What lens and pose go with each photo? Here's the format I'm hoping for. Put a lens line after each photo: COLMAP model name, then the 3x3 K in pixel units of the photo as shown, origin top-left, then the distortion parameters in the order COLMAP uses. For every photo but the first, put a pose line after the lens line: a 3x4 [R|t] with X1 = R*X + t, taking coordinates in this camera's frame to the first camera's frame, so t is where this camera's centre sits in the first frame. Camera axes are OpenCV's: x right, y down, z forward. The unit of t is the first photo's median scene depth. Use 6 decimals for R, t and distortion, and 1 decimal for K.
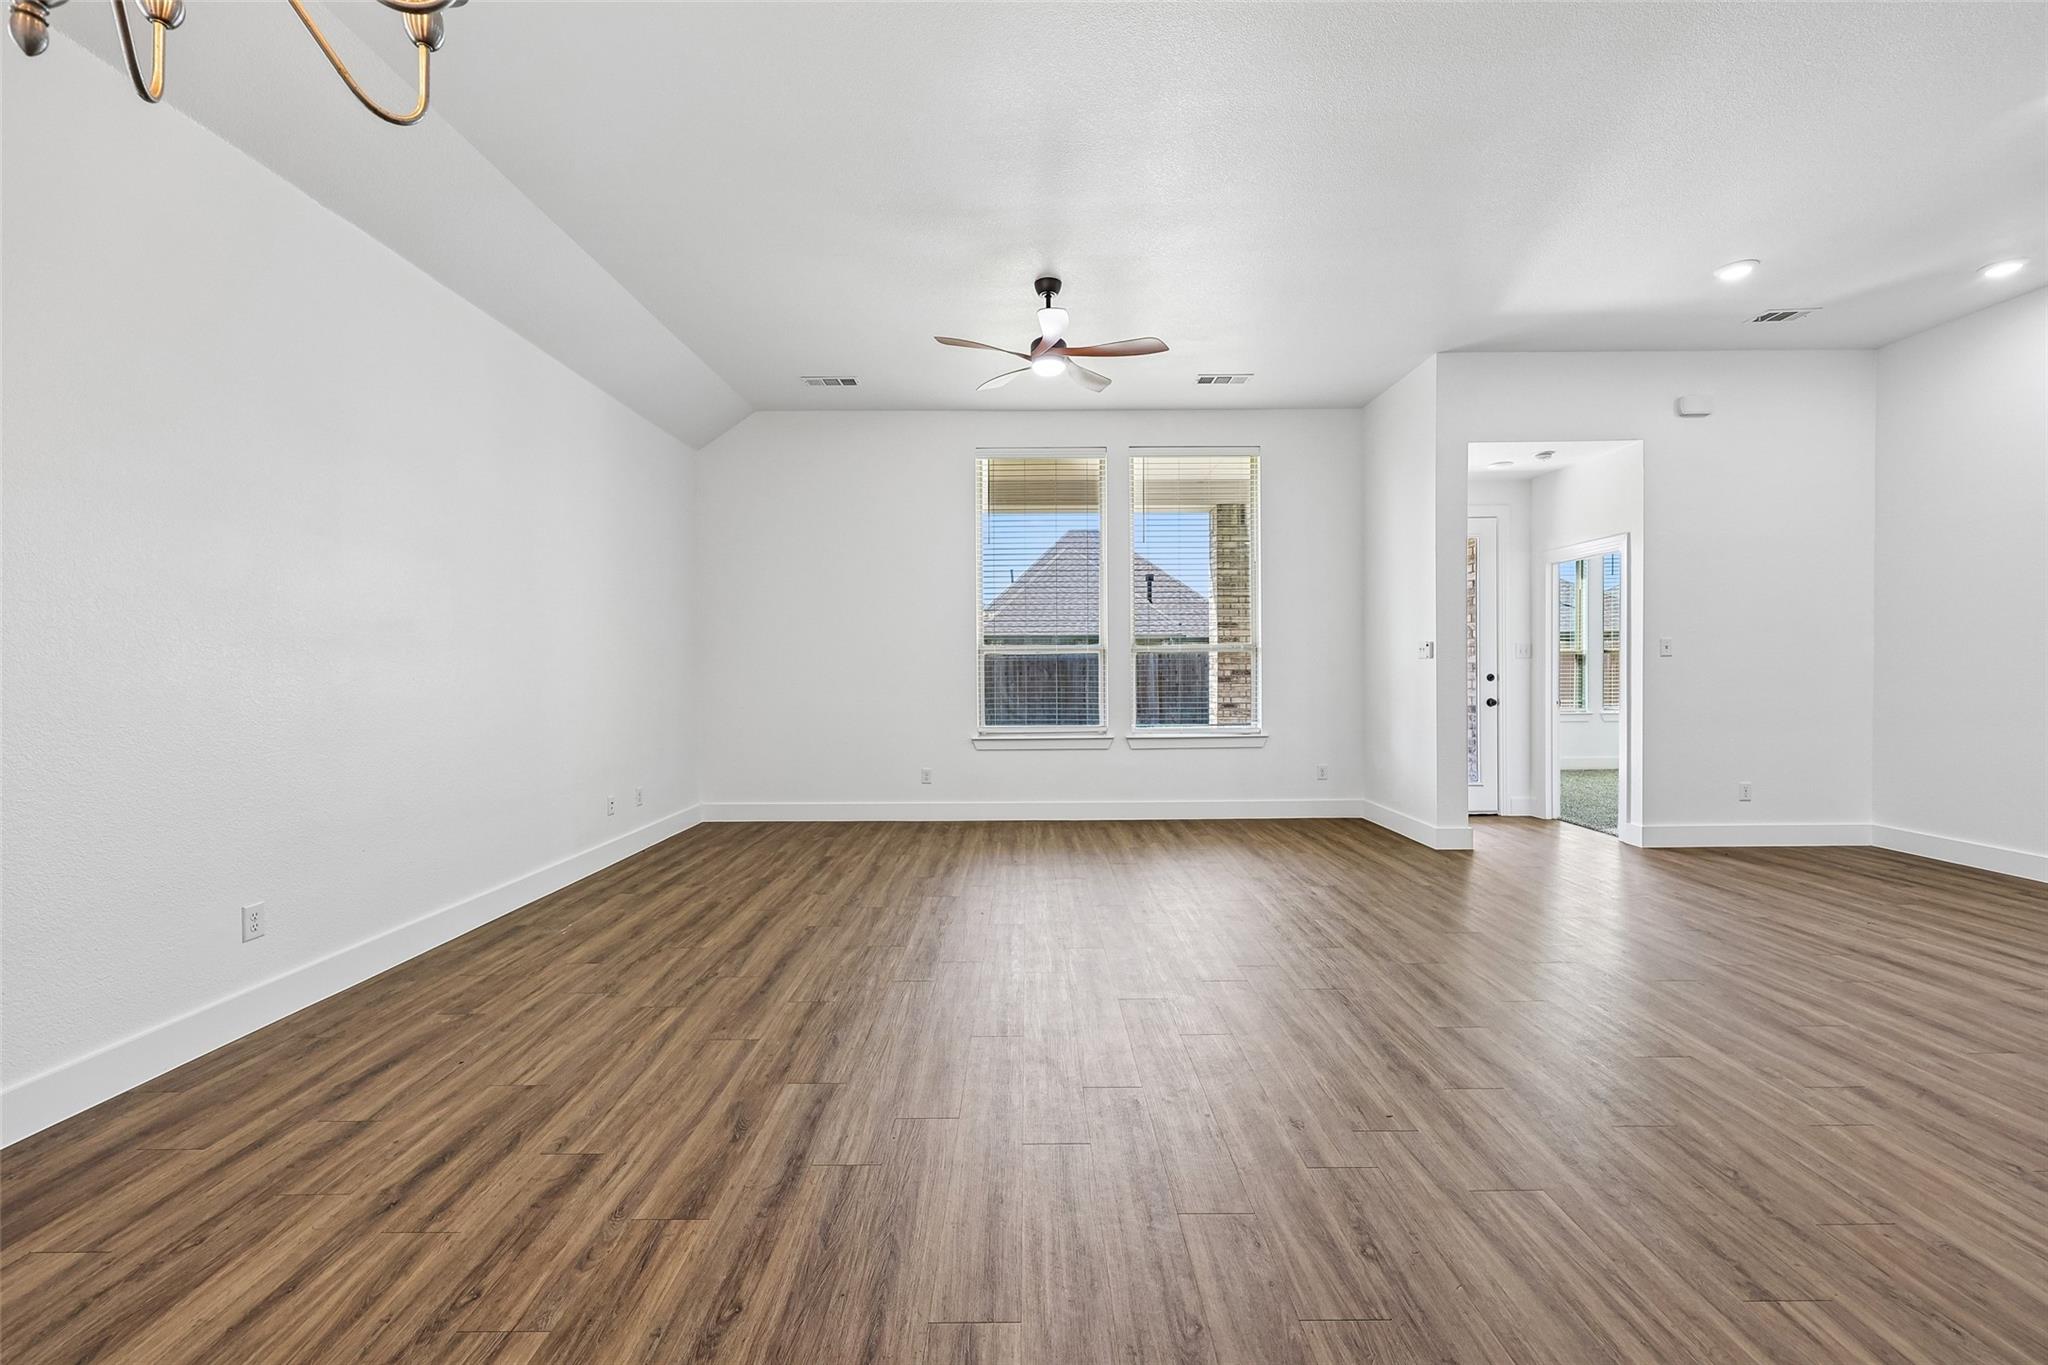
lens RADIAL K [[838.0, 0, 1020.9], [0, 838.0, 672.7], [0, 0, 1]] dist [-0.000138, -0.000044]
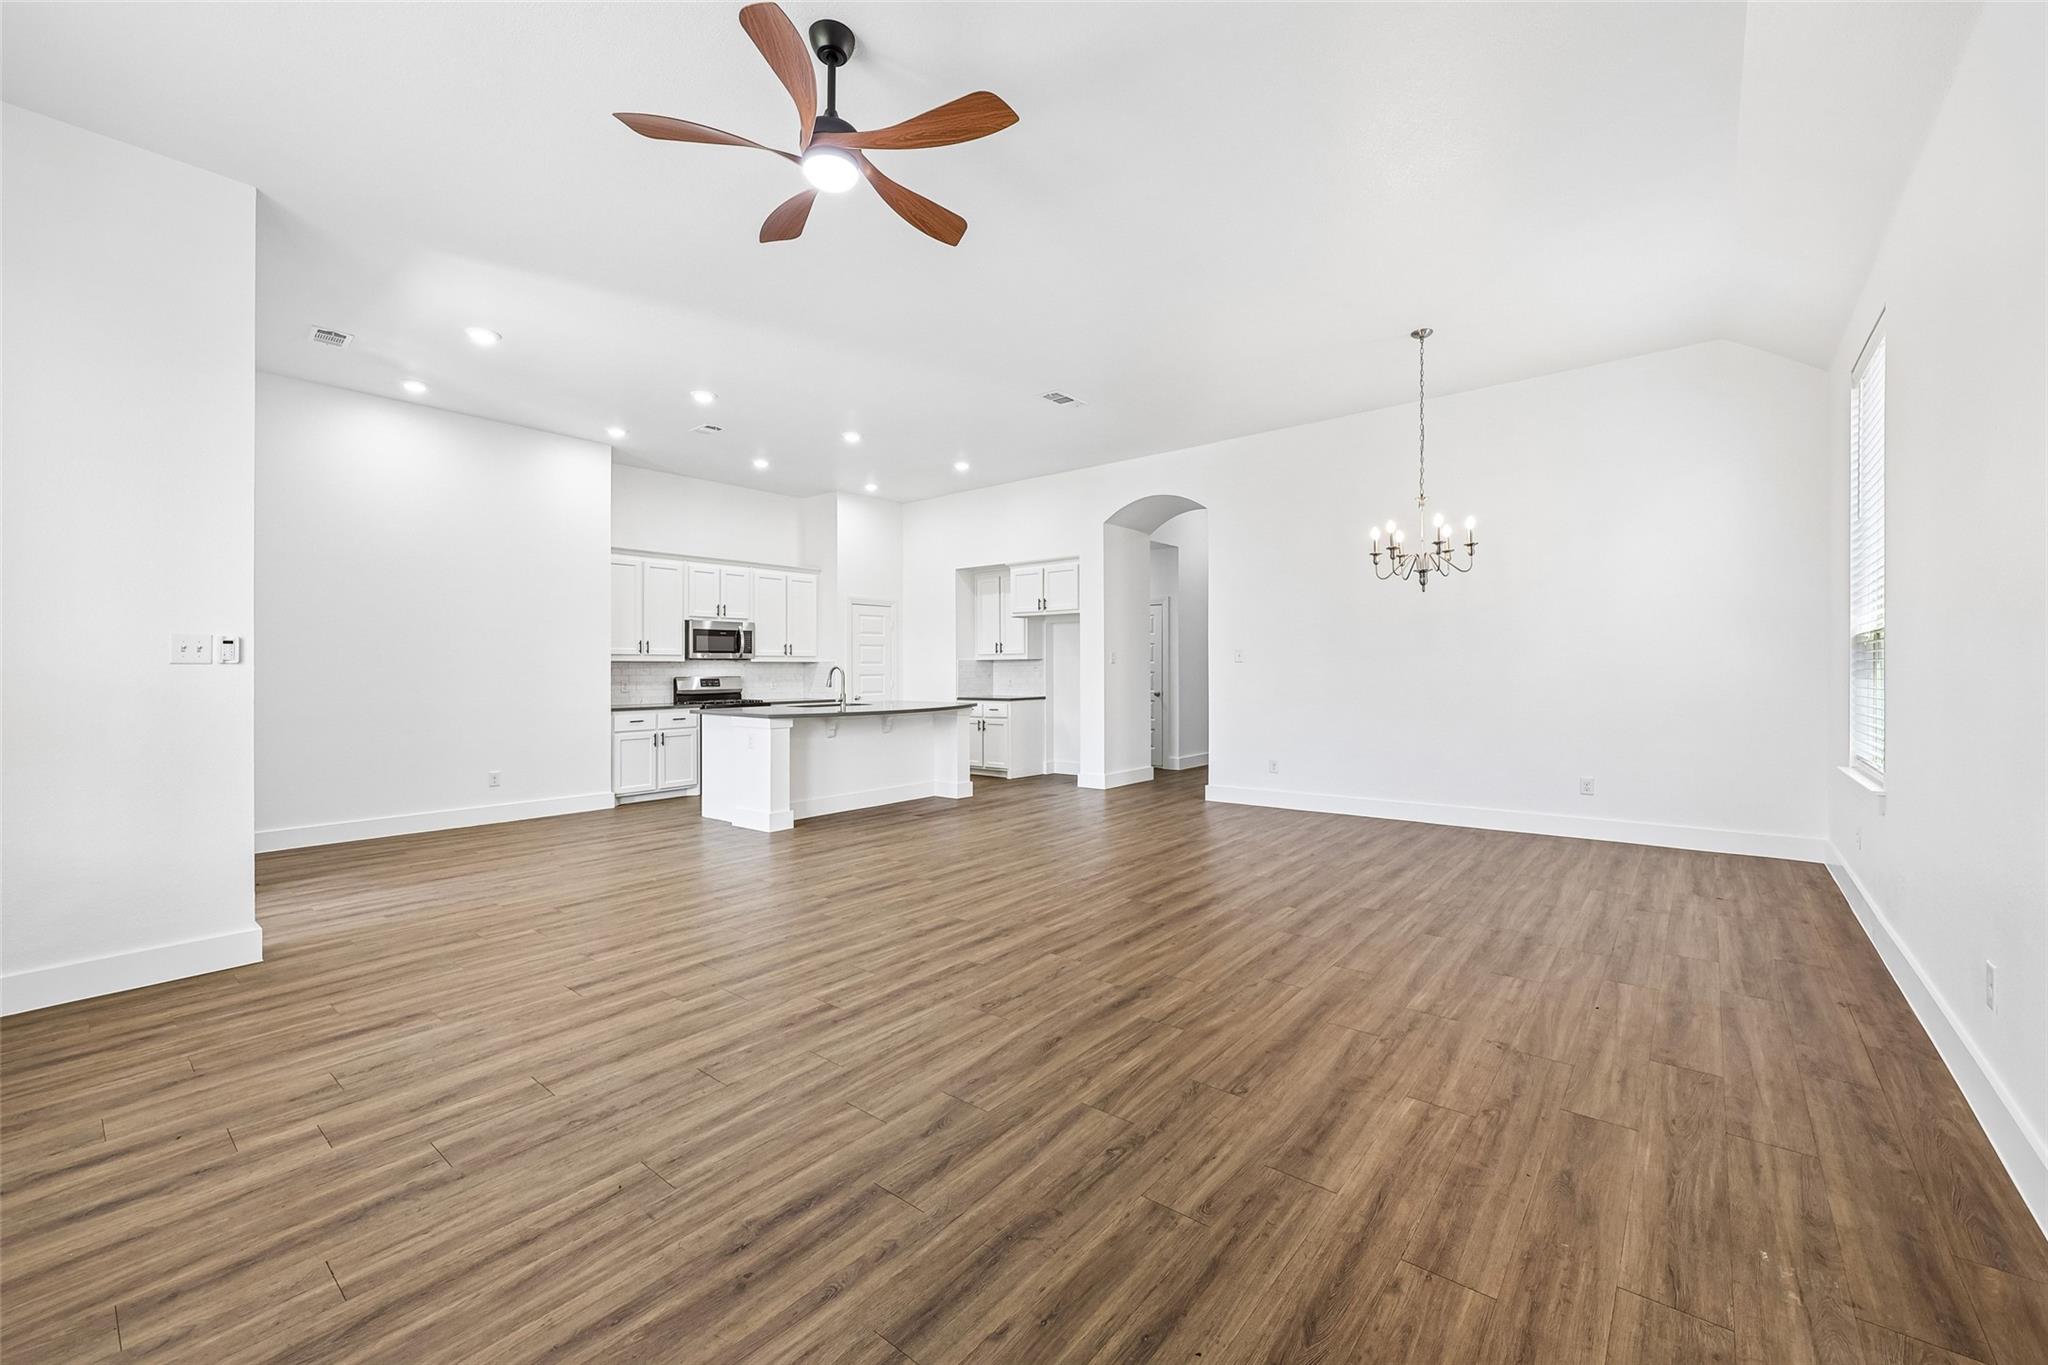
lens RADIAL K [[838.0, 0, 1022.9], [0, 838.0, 676.8], [0, 0, 1]] dist [-0.000138, -0.000044]
pose [[-0.778739, 0.005643, 0.627322, -0.691783], [0.013123, 0.999887, 0.007296, -0.004626], [-0.627210, 0.013914, -0.778726, 2.114465]]
